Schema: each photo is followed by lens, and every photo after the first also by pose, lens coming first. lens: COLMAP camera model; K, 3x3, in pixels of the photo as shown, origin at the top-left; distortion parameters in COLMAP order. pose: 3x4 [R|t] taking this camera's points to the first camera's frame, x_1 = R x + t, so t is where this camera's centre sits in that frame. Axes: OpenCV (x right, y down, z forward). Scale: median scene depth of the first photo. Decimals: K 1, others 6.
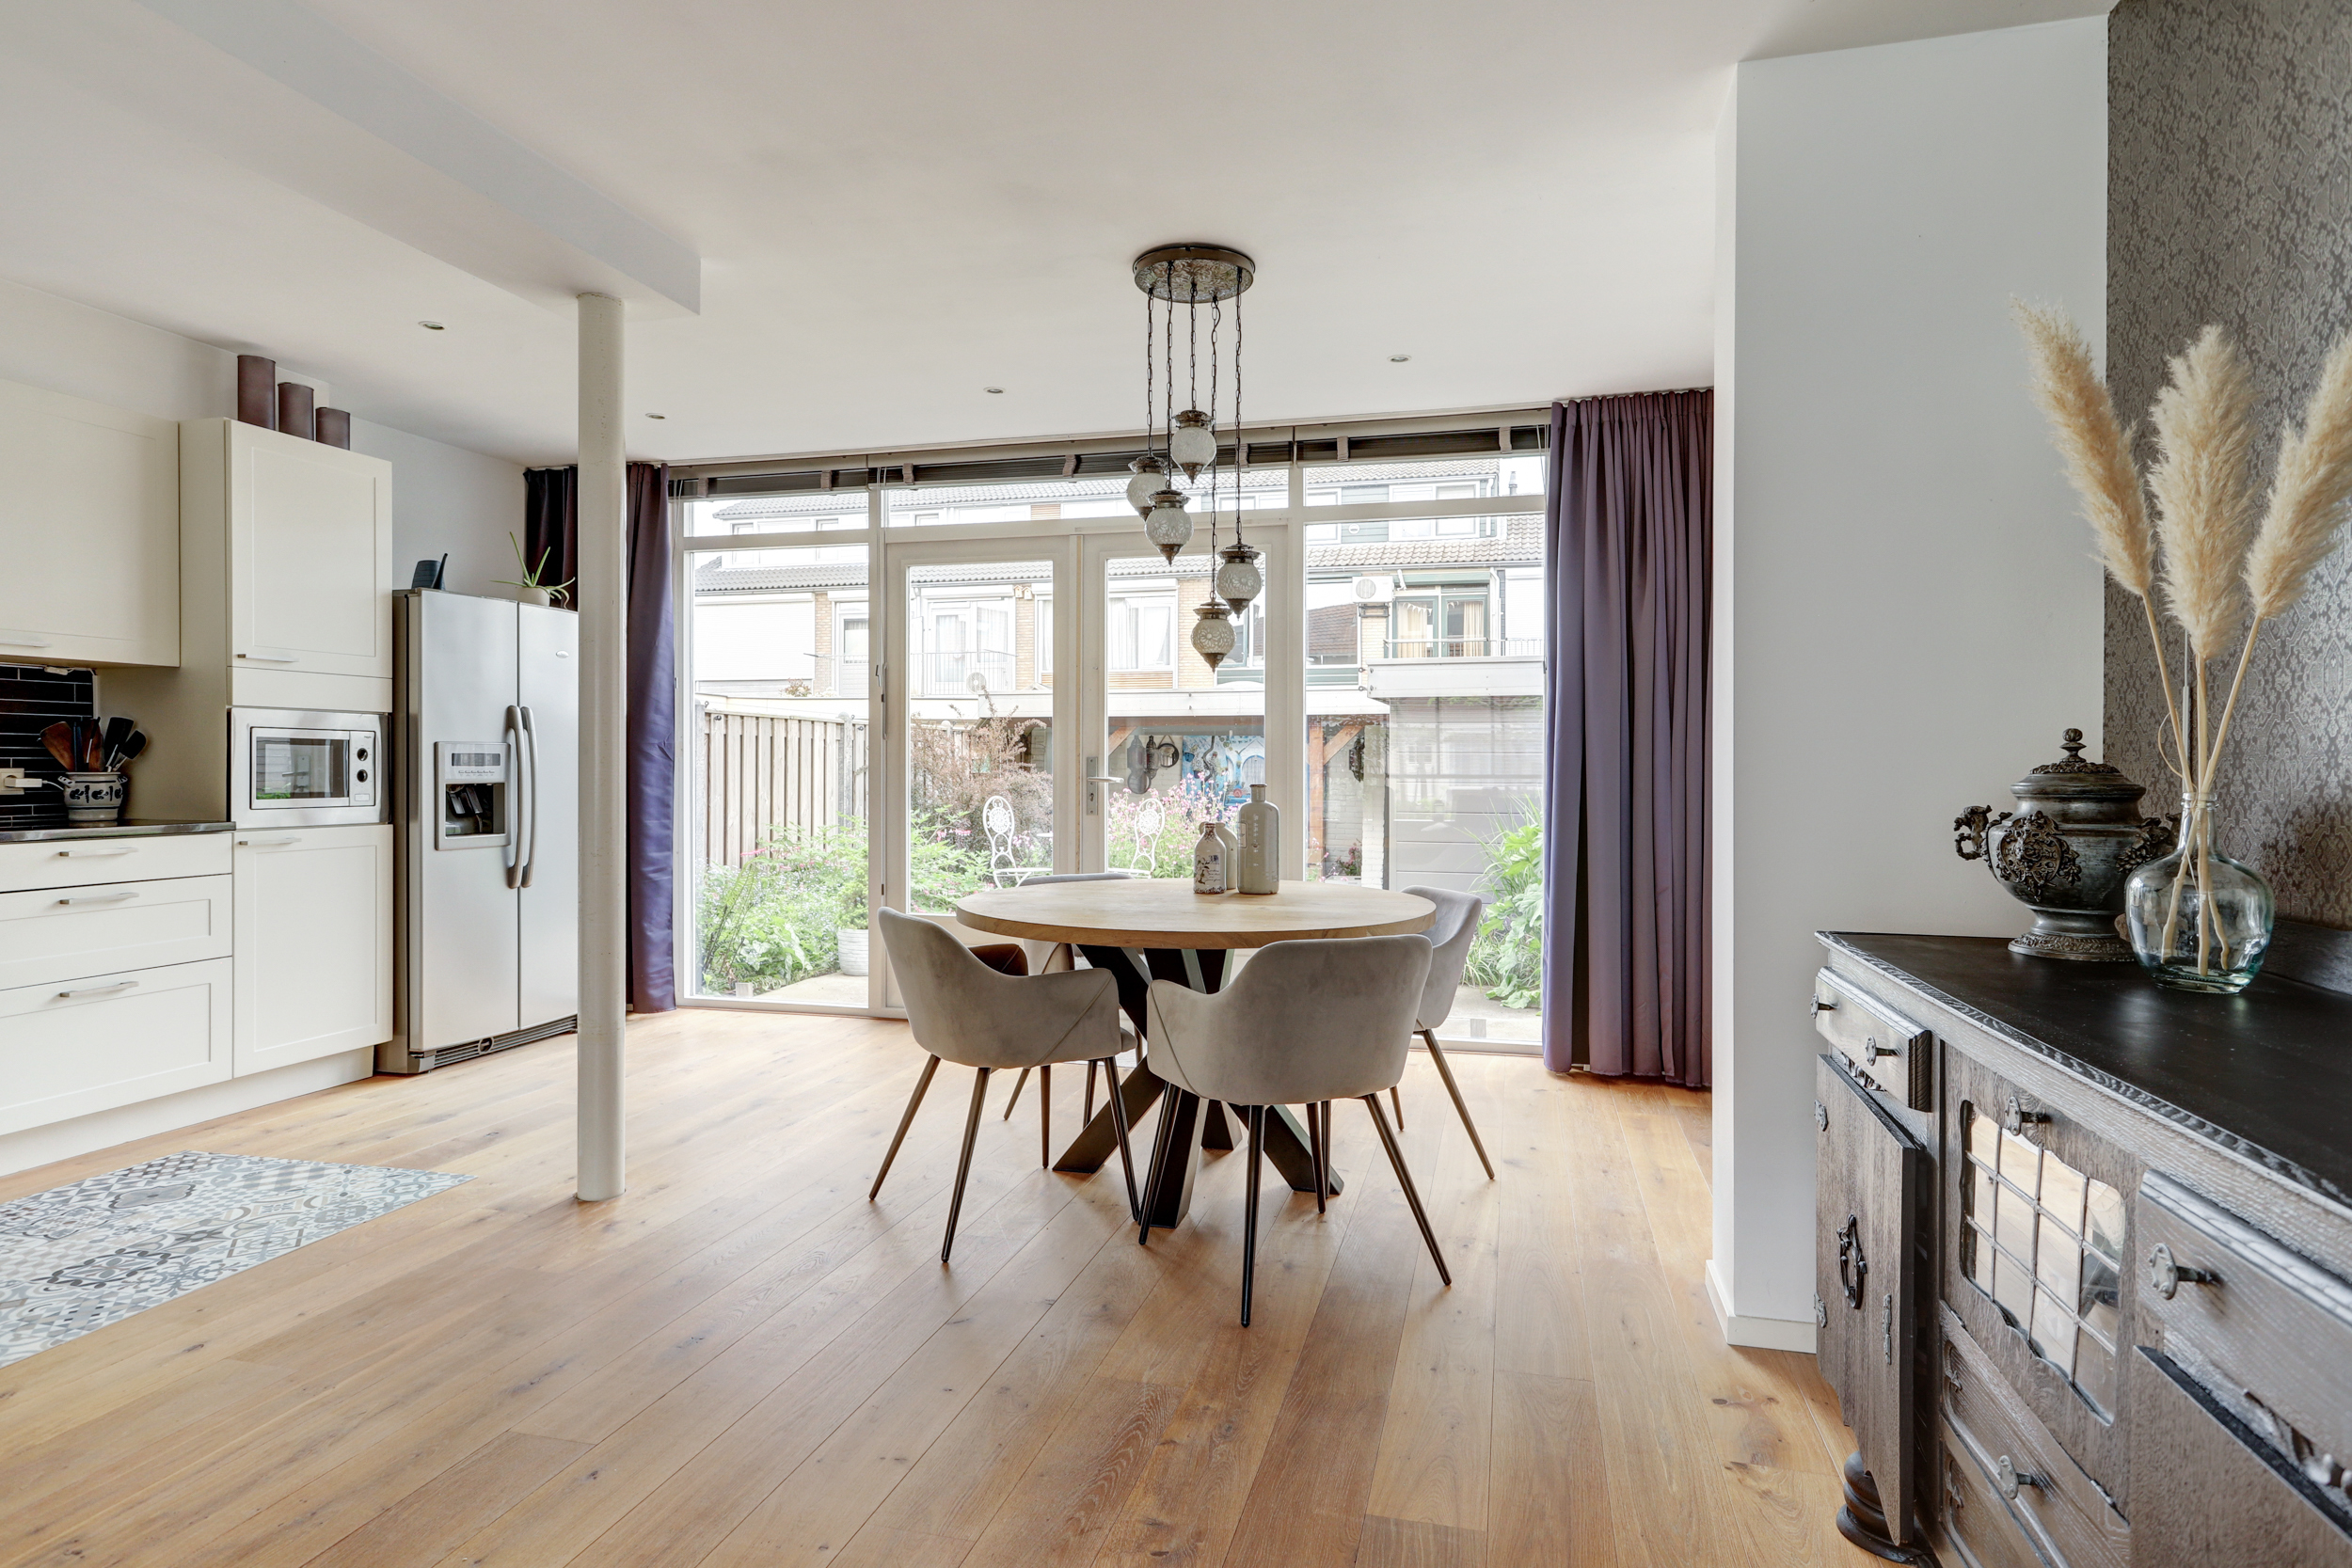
lens RADIAL K [[1317.1, 0, 1160.2], [0, 1317.1, 777.5], [0, 0, 1]] dist [0.003607, 0.005001]
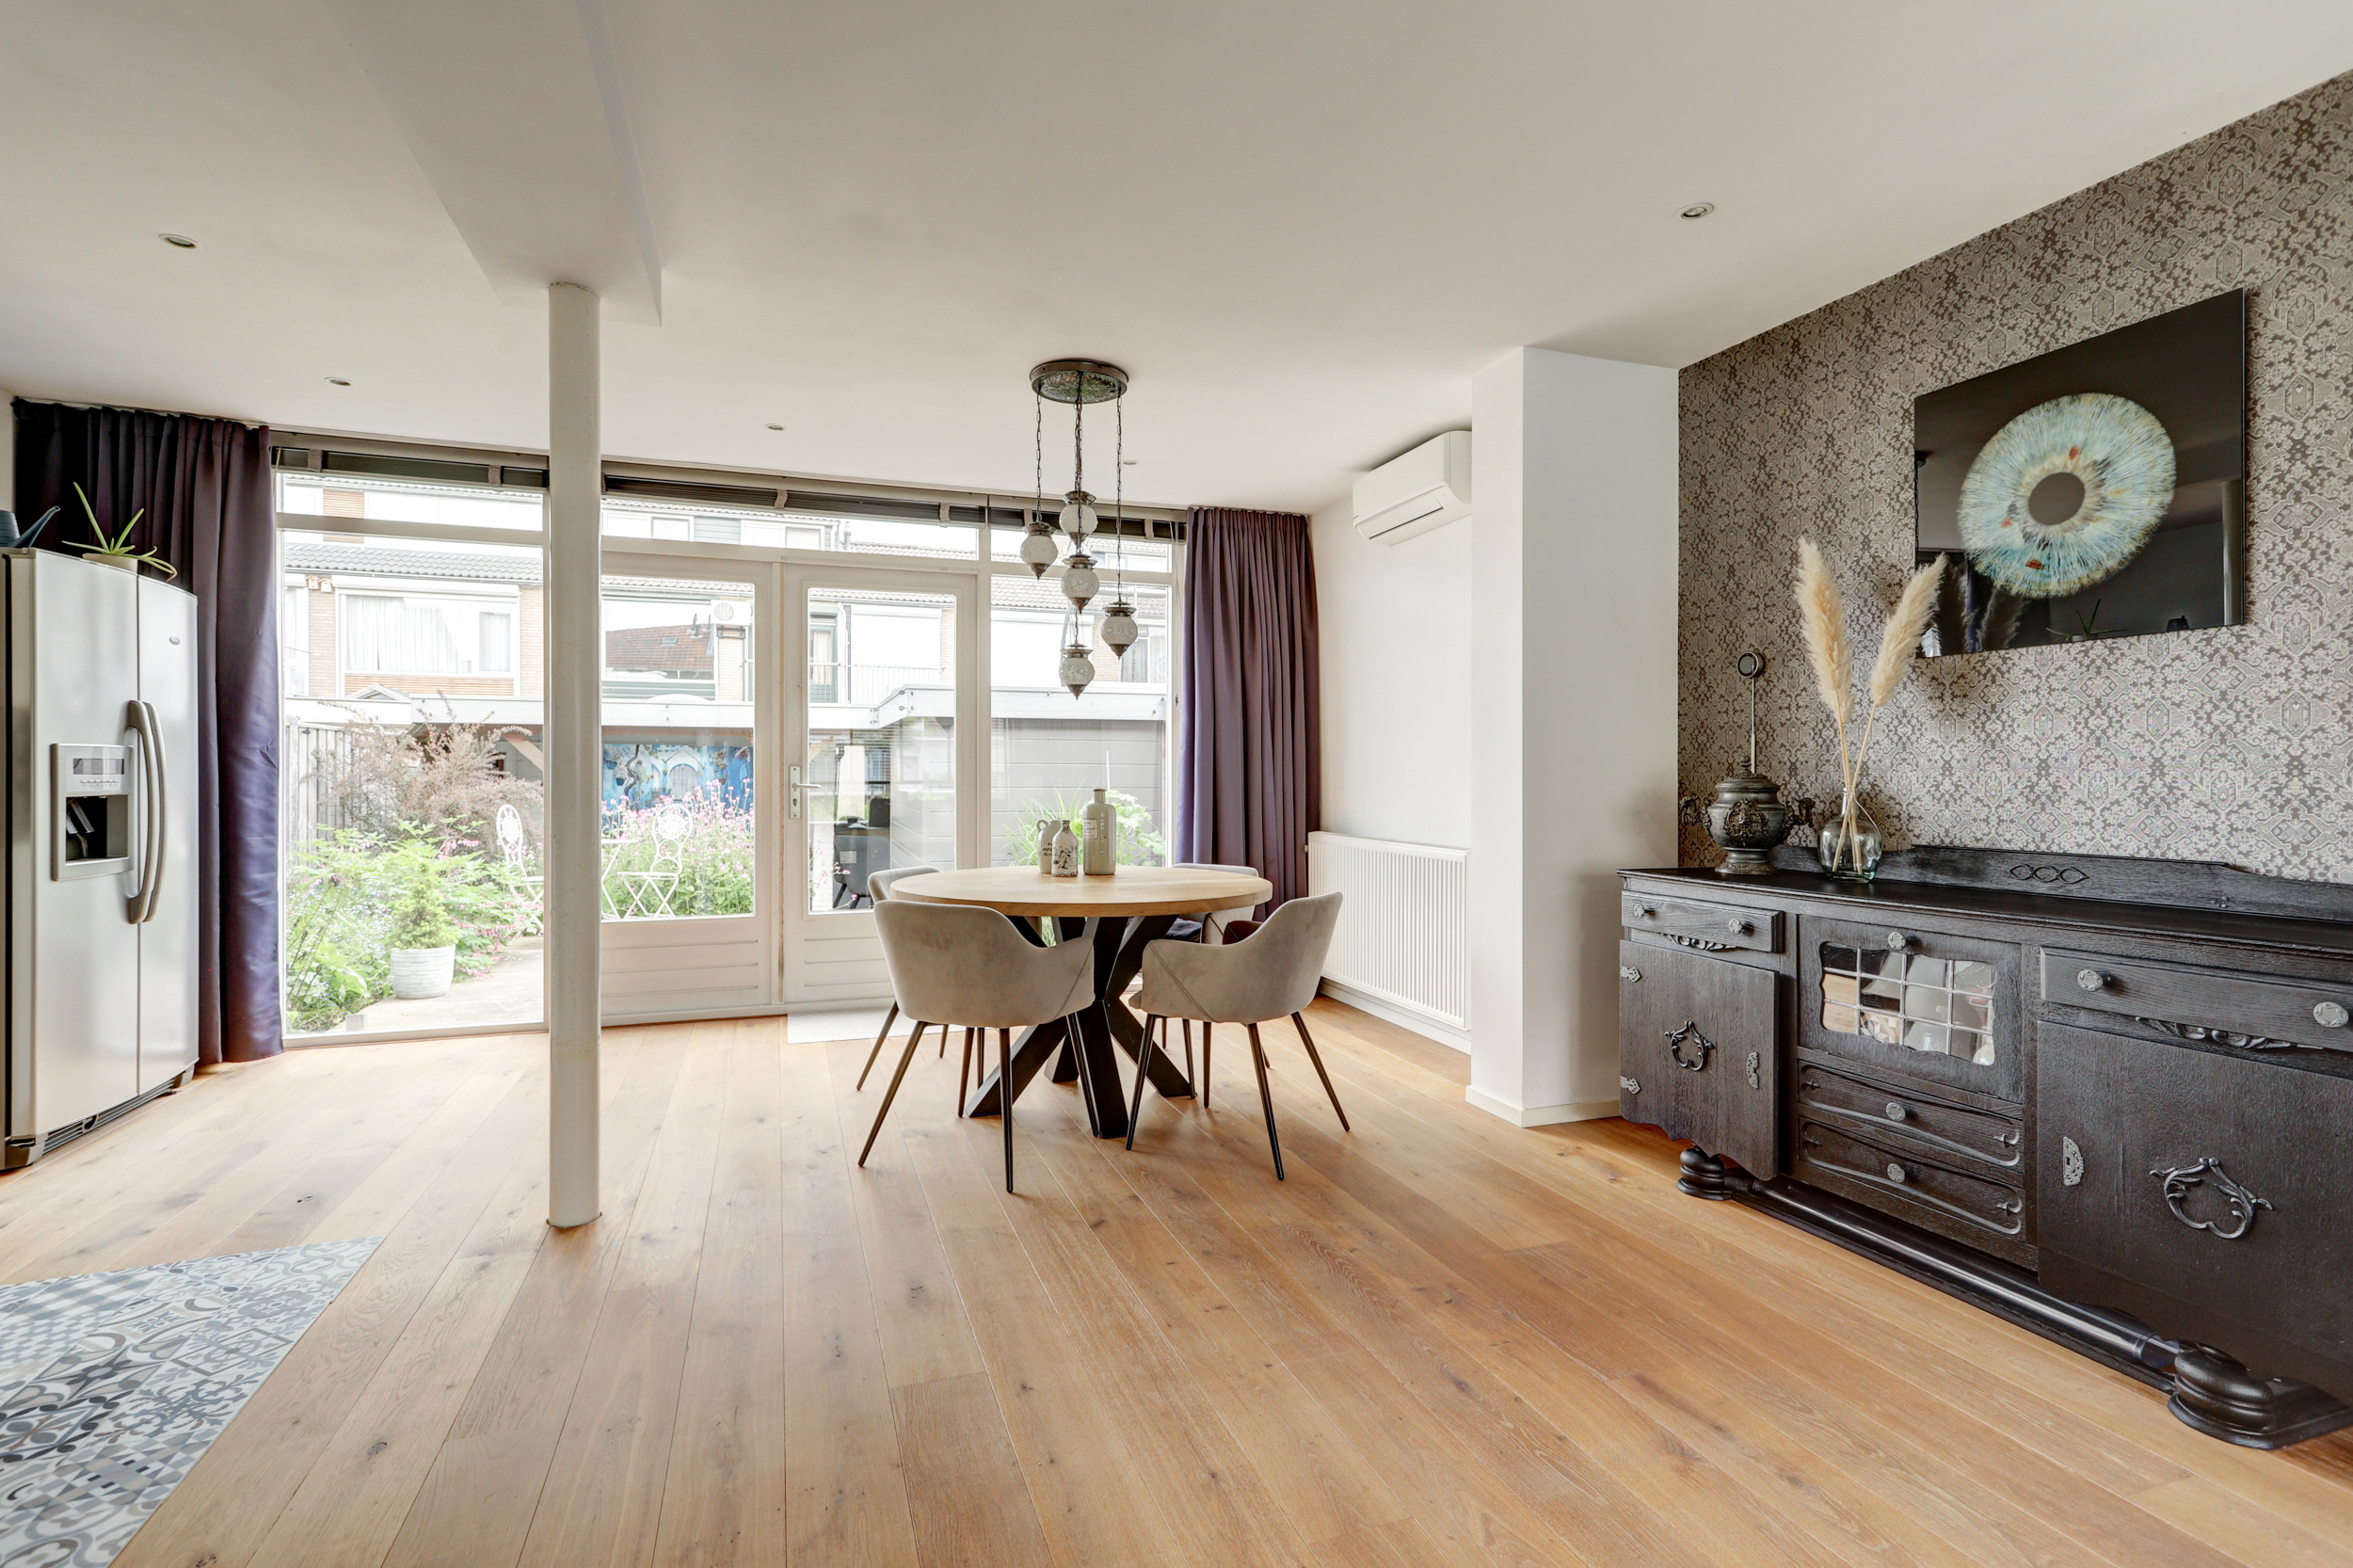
lens RADIAL K [[1127.9, 0, 1189.4], [0, 1127.9, 782.4], [0, 0, 1]] dist [0.013256, 0.003683]
pose [[0.821429, -0.004265, 0.570295, -0.504908], [0.004879, 0.999988, 0.000451, -0.000940], [-0.570290, 0.002412, 0.821440, 0.058728]]
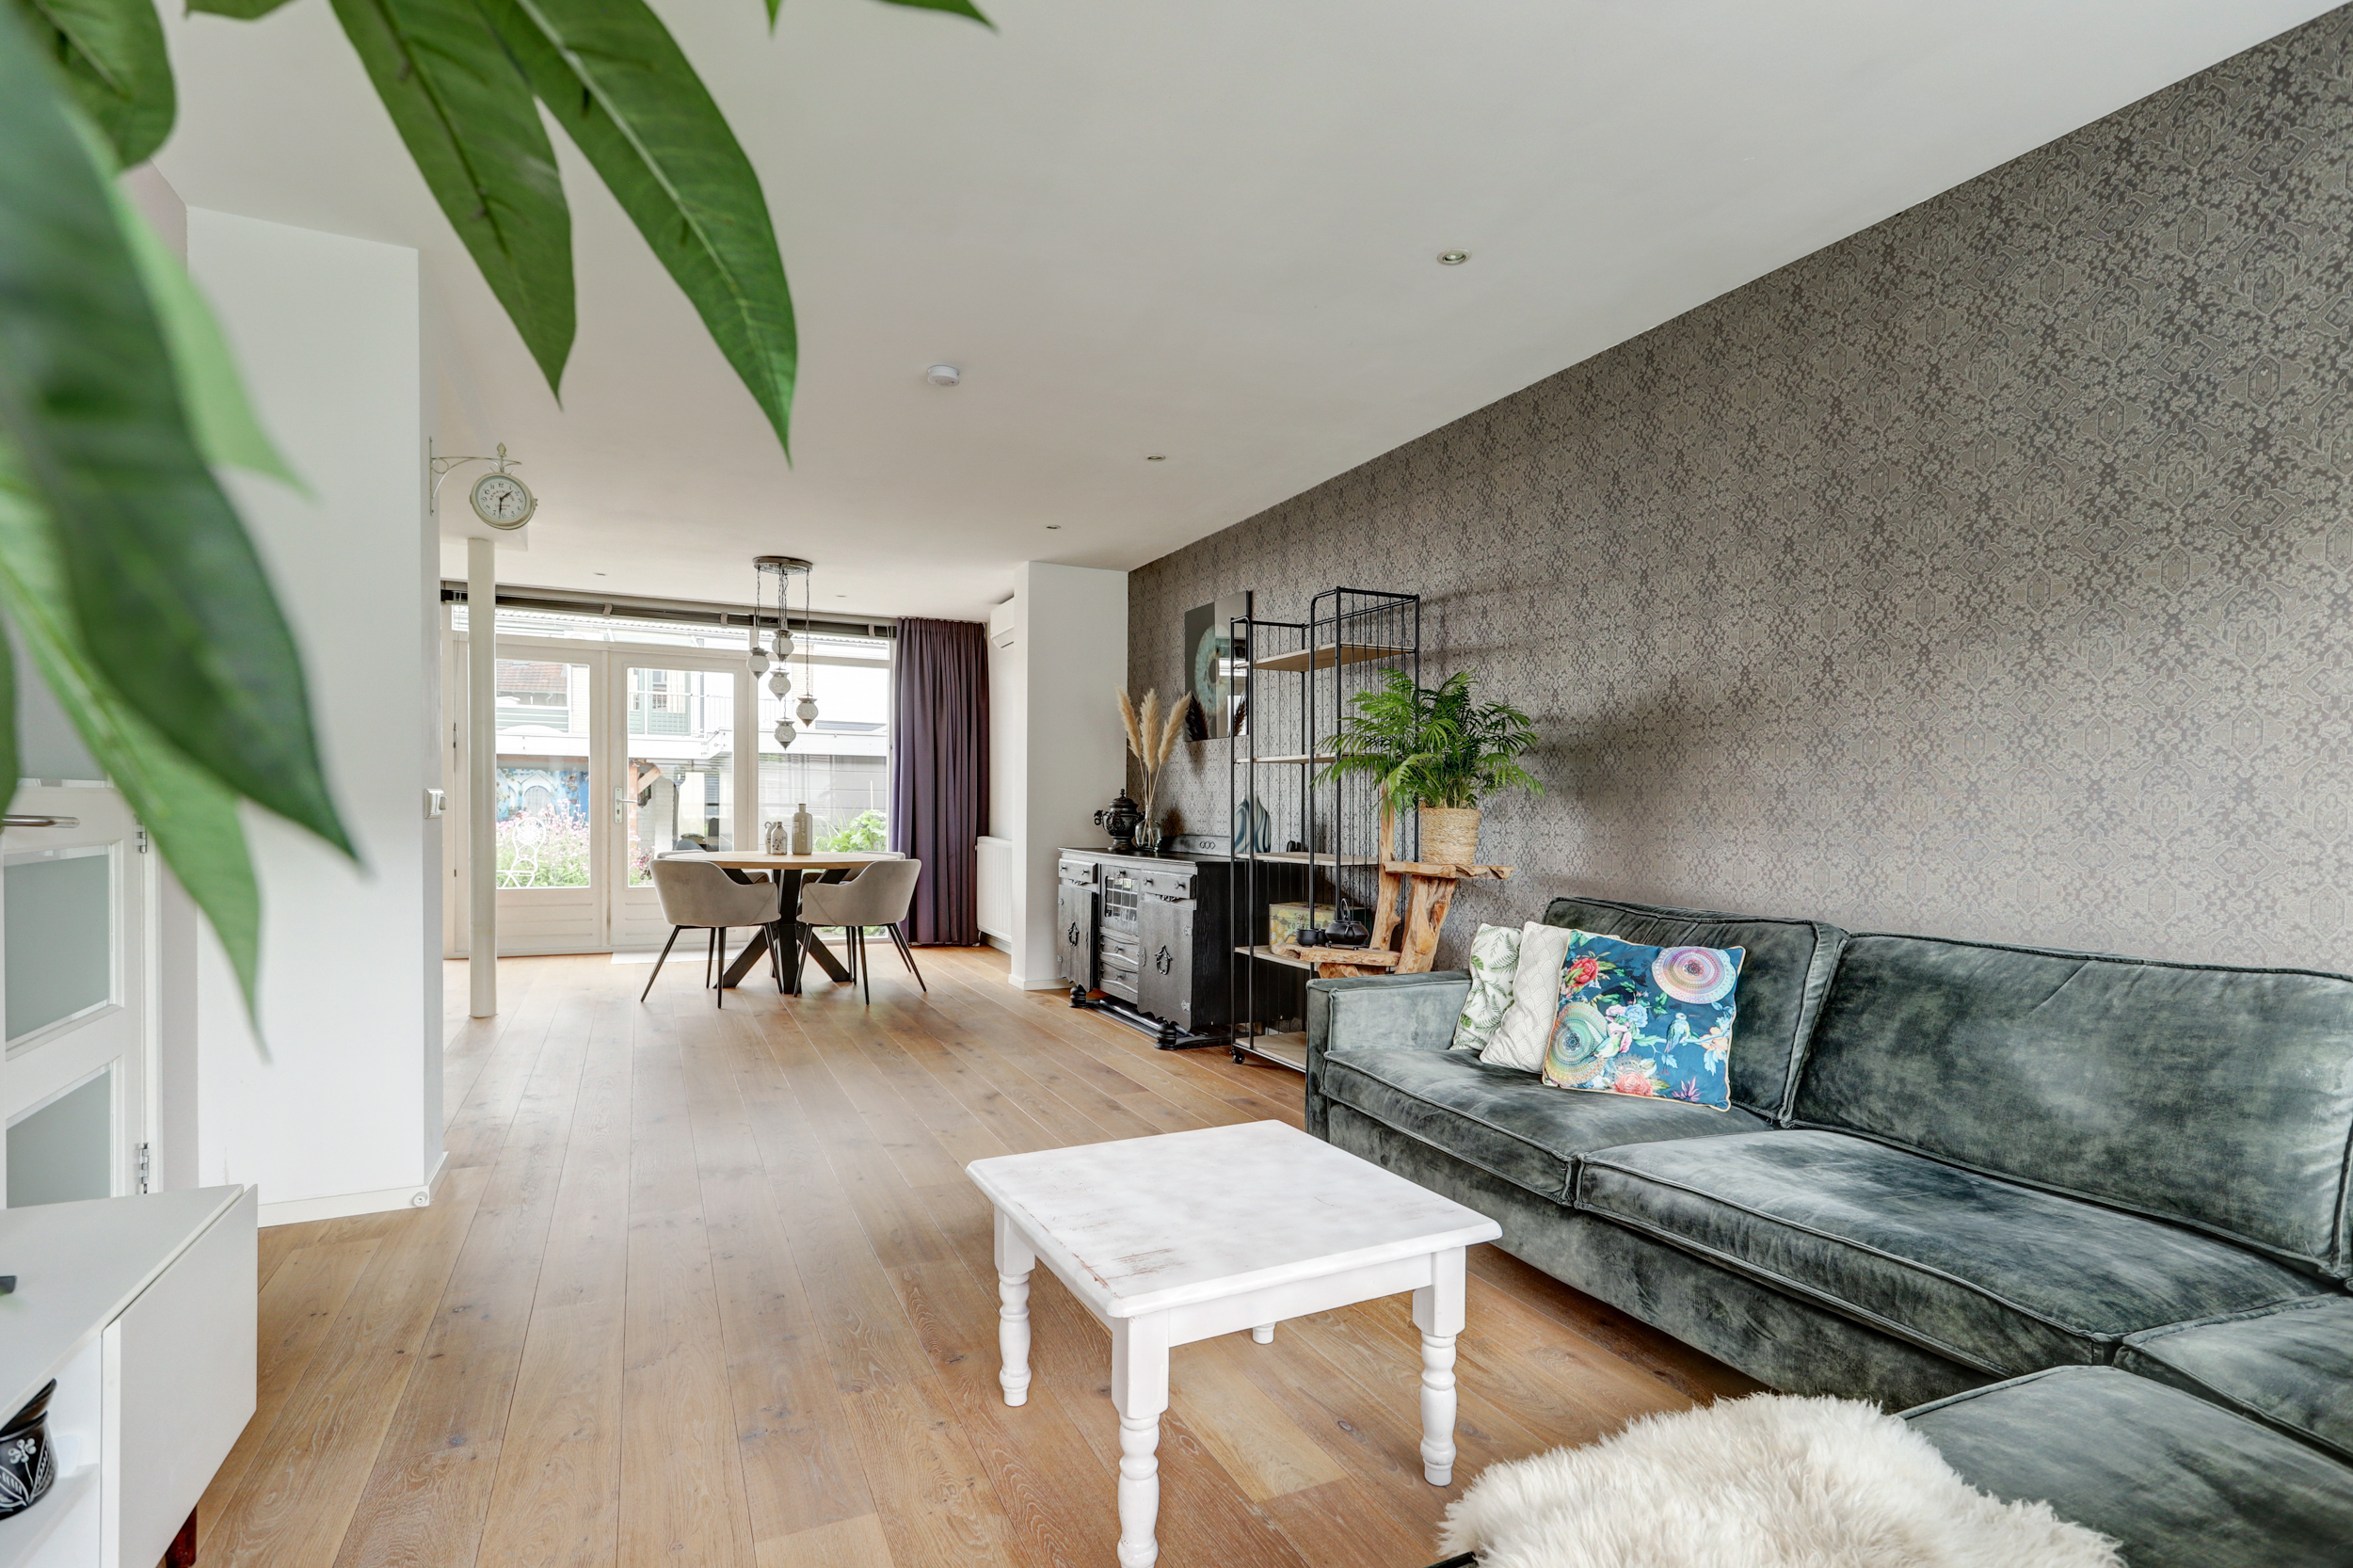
lens RADIAL K [[1127.9, 0, 1188.0], [0, 1127.9, 839.6], [0, 0, 1]] dist [0.013256, 0.003683]
pose [[0.759579, -0.009845, 0.650341, -0.680589], [-0.007369, 0.999691, 0.023740, 0.016724], [-0.650373, -0.022825, 0.759272, -0.844308]]
